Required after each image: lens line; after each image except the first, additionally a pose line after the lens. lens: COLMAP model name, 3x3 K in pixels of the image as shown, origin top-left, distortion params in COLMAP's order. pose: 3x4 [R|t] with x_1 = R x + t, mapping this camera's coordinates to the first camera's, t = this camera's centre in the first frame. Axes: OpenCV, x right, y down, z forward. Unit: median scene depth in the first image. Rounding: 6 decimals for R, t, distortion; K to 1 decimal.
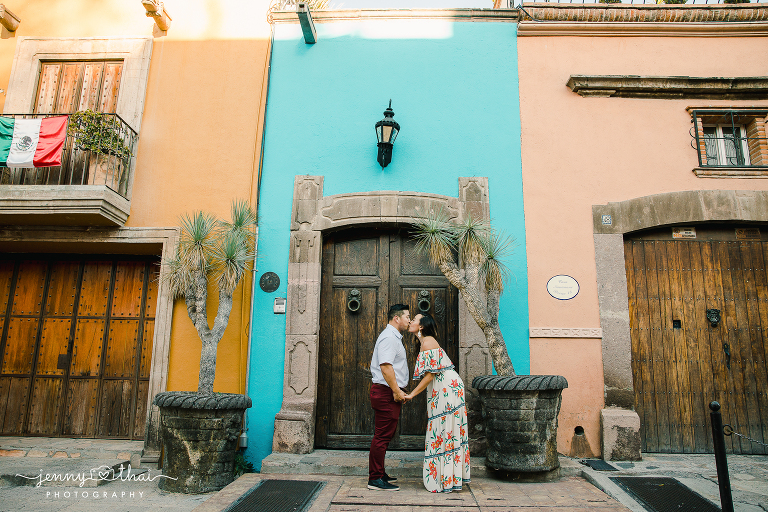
lens RADIAL K [[560.7, 0, 384.7], [0, 560.7, 265.1], [0, 0, 1]] dist [-0.035862, 0.063849]
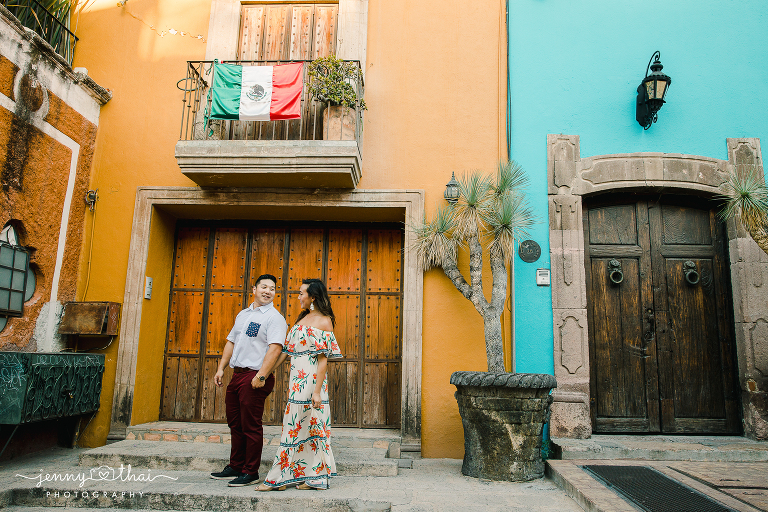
lens RADIAL K [[612.3, 0, 384.0], [0, 612.3, 256.0], [0, 0, 1]] dist [-0.050884, 0.127236]
pose [[0.998646, 0.002410, 0.051973, -0.488210], [-0.002989, 0.999934, 0.011068, 0.027586], [-0.051943, -0.011208, 0.998587, 0.025384]]
